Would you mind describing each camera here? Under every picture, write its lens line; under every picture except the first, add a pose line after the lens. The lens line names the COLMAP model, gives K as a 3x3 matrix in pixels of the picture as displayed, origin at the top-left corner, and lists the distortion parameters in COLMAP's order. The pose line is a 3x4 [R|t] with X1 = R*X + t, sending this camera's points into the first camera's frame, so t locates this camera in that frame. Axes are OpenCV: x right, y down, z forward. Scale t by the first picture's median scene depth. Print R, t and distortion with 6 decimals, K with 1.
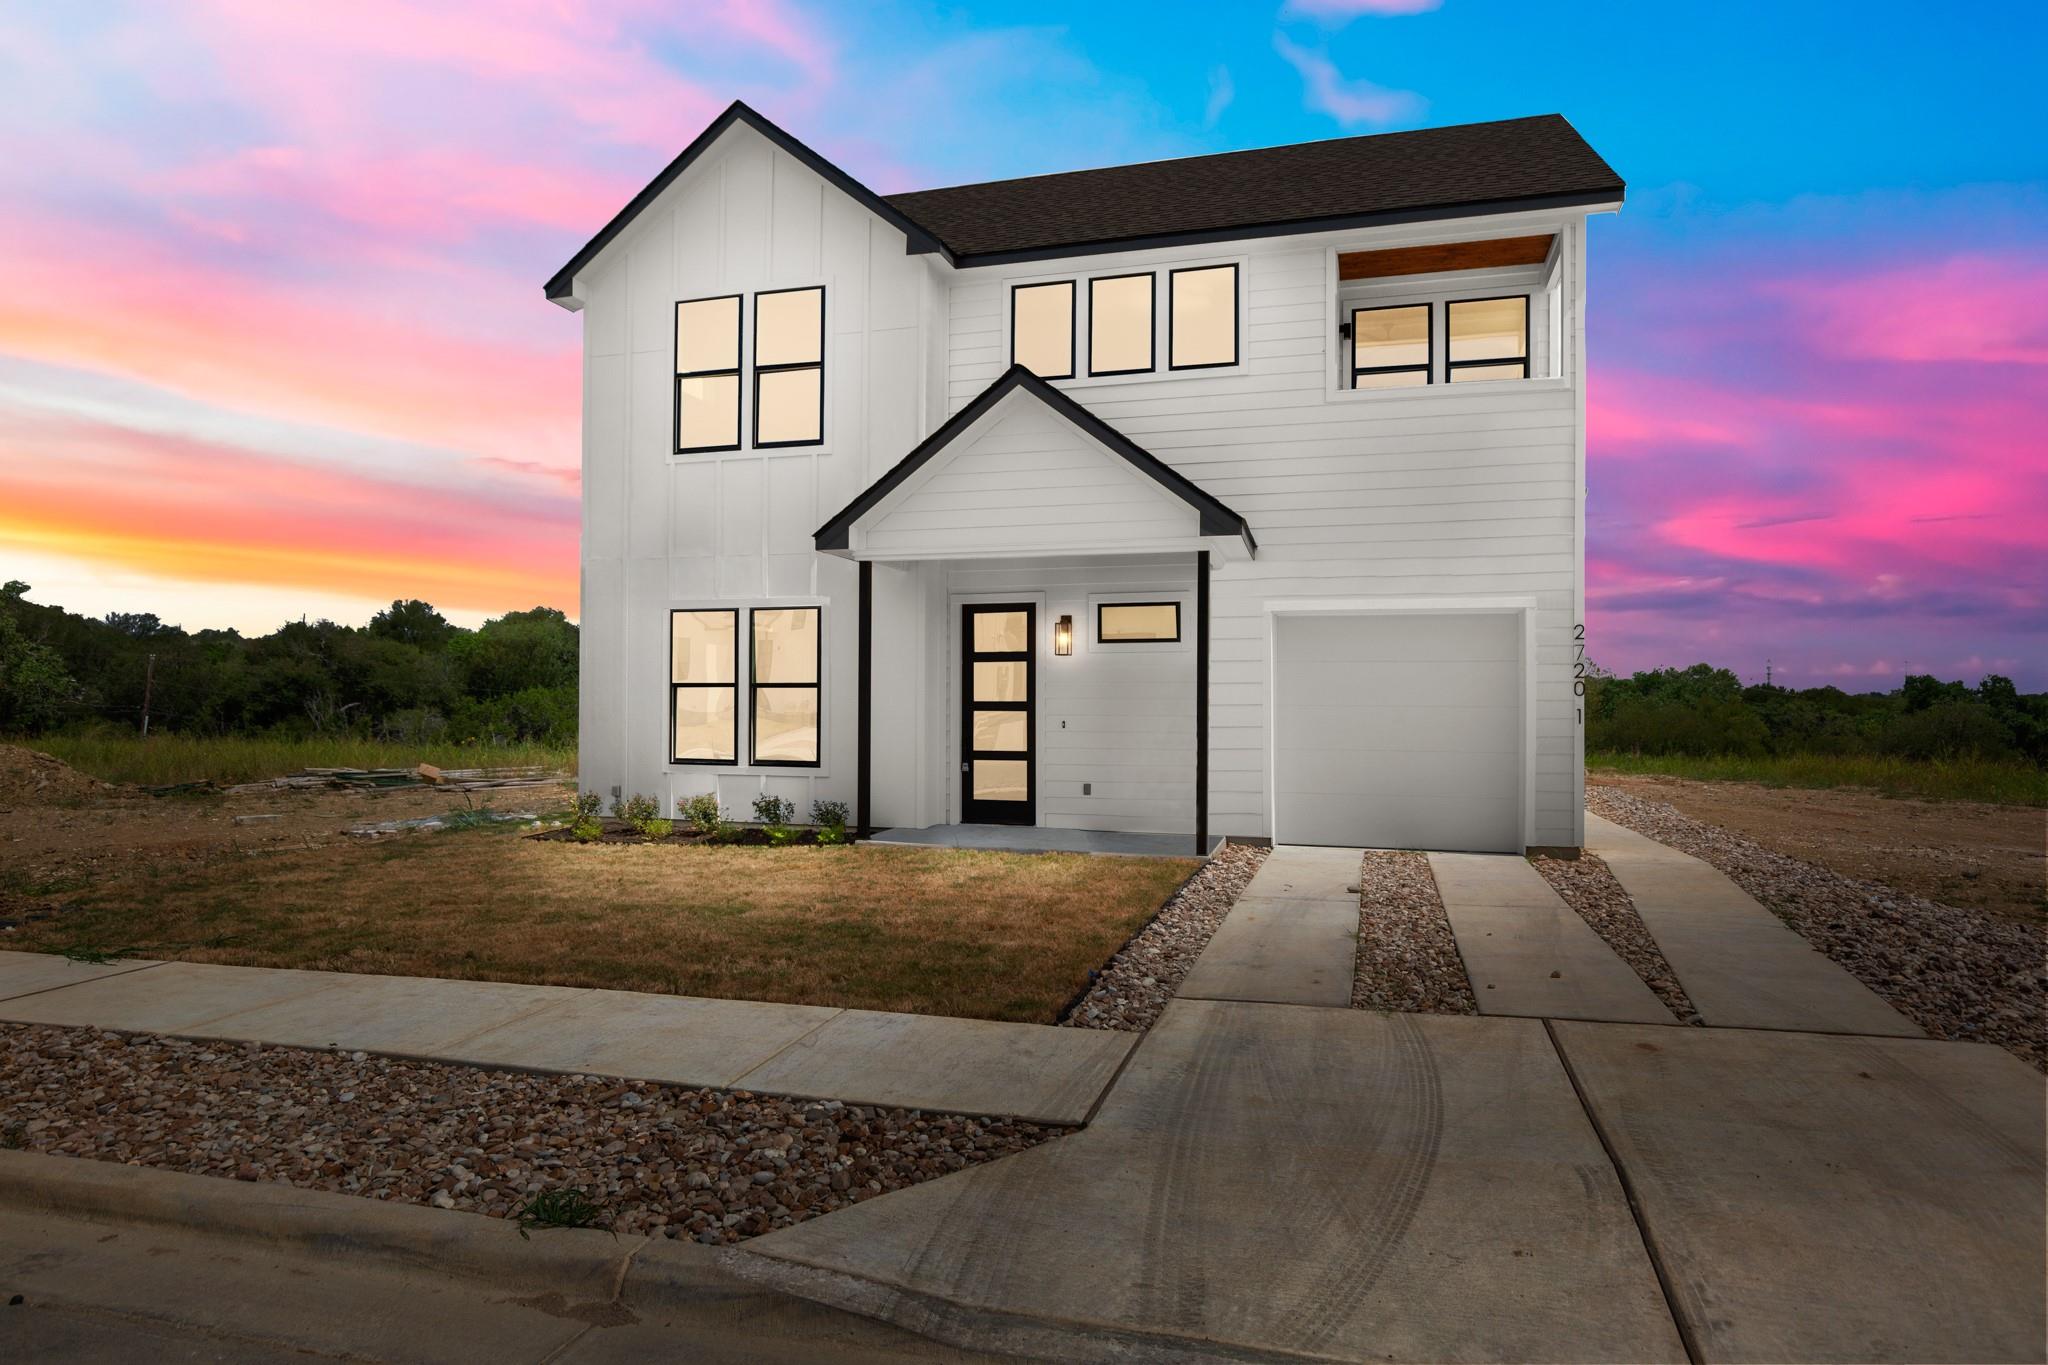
lens RADIAL K [[1192.3, 0, 1024.3], [0, 1192.3, 662.2], [0, 0, 1]] dist [-0.001201, 0.000929]
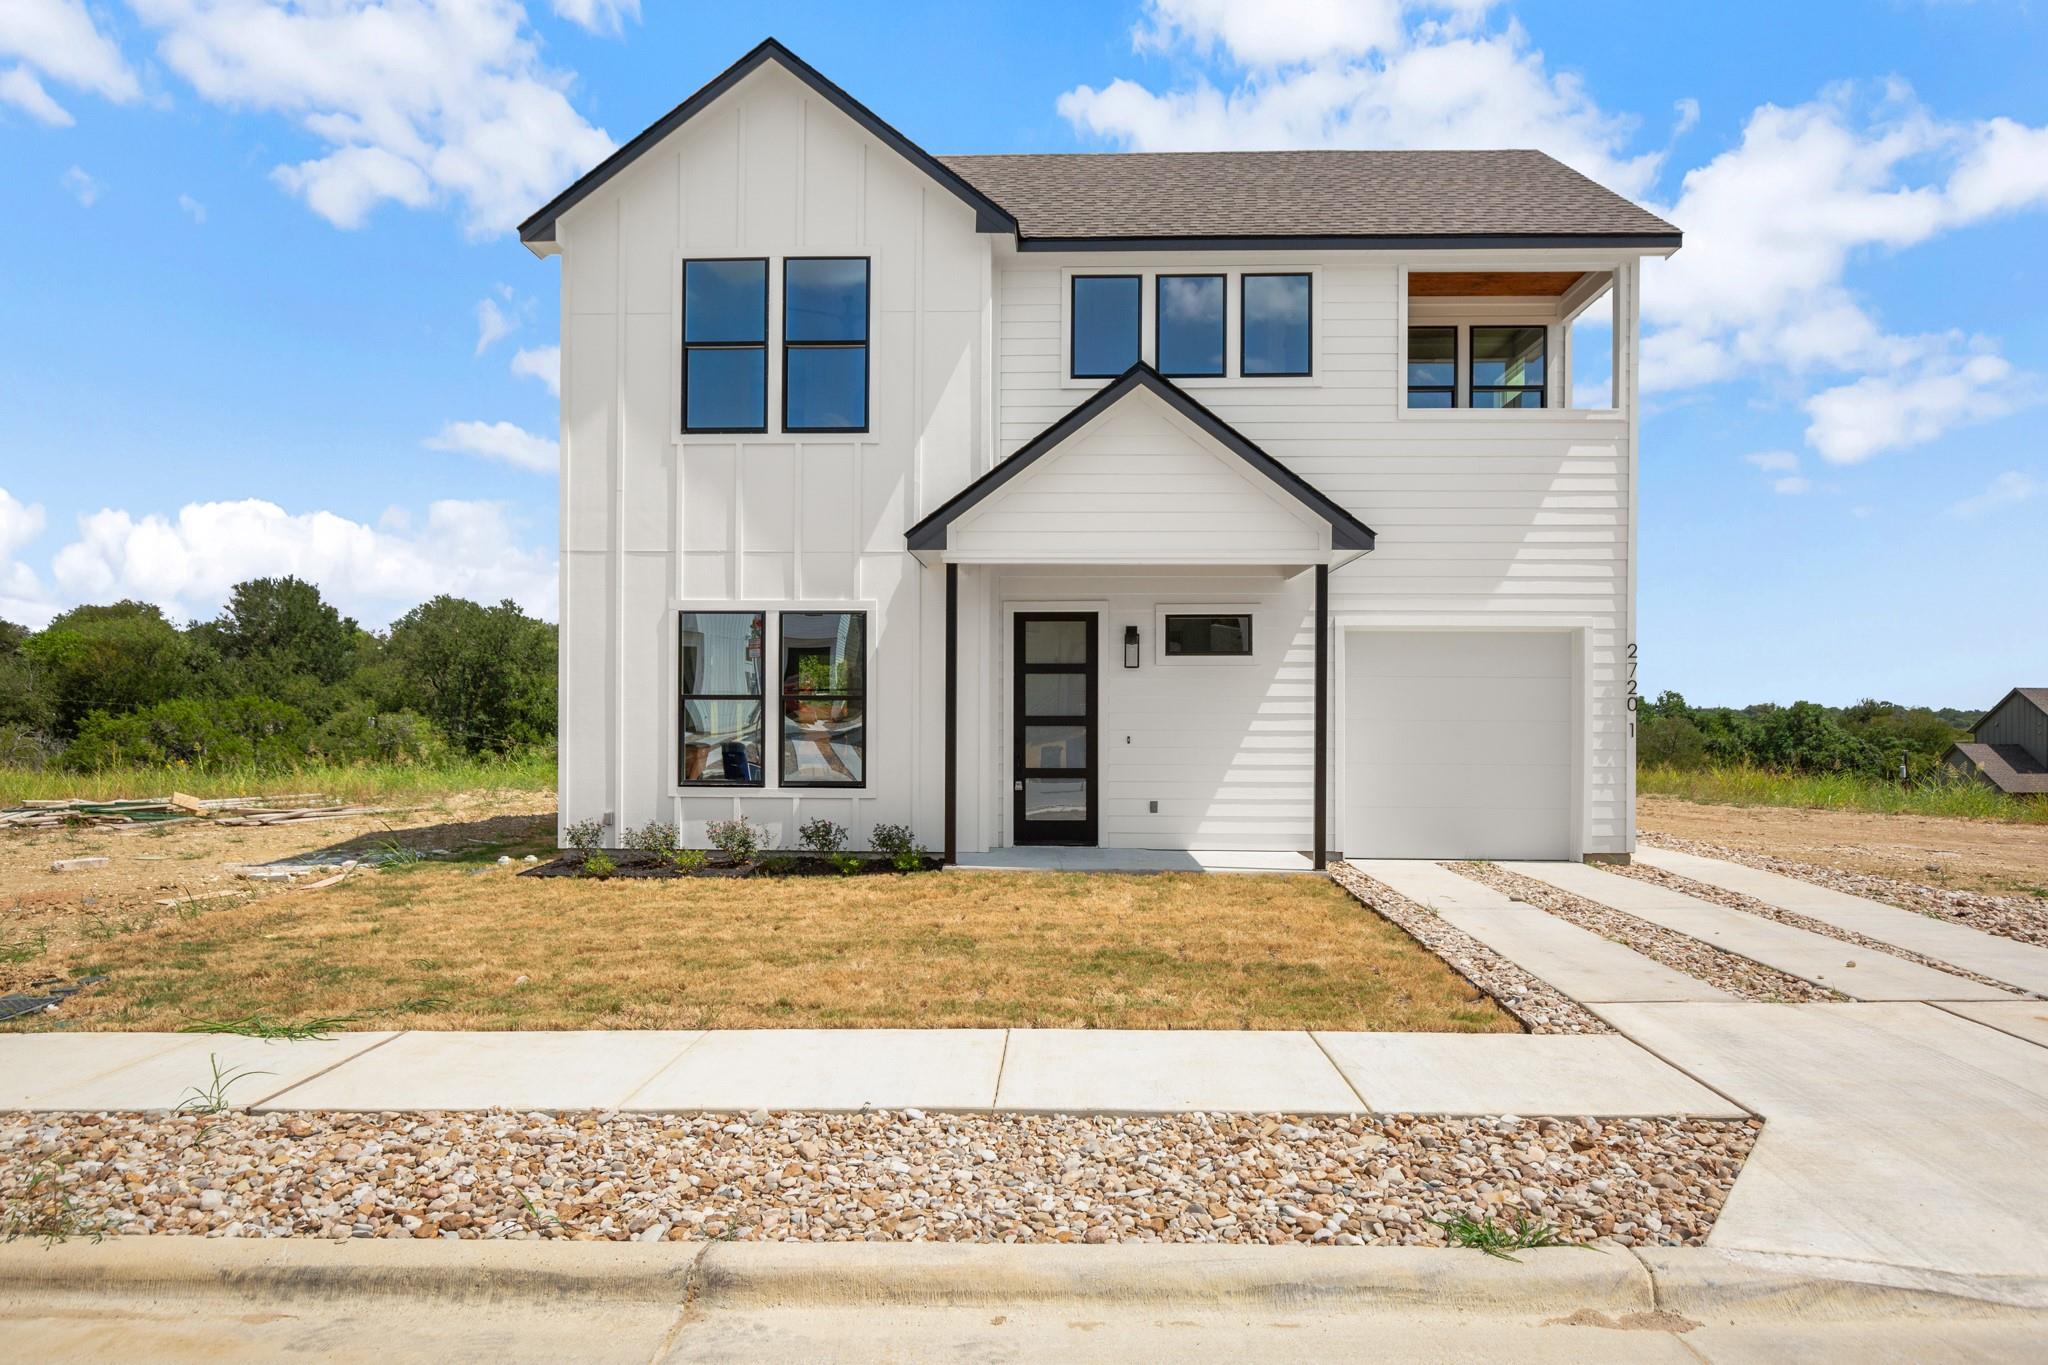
lens RADIAL K [[1275.9, 0, 1026.1], [0, 1275.9, 704.3], [0, 0, 1]] dist [-0.000078, -0.000106]
pose [[0.968909, 0.001921, 0.247409, -0.329992], [-0.007810, 0.999709, 0.022823, 0.000826], [-0.247293, -0.024046, 0.968642, 0.028380]]
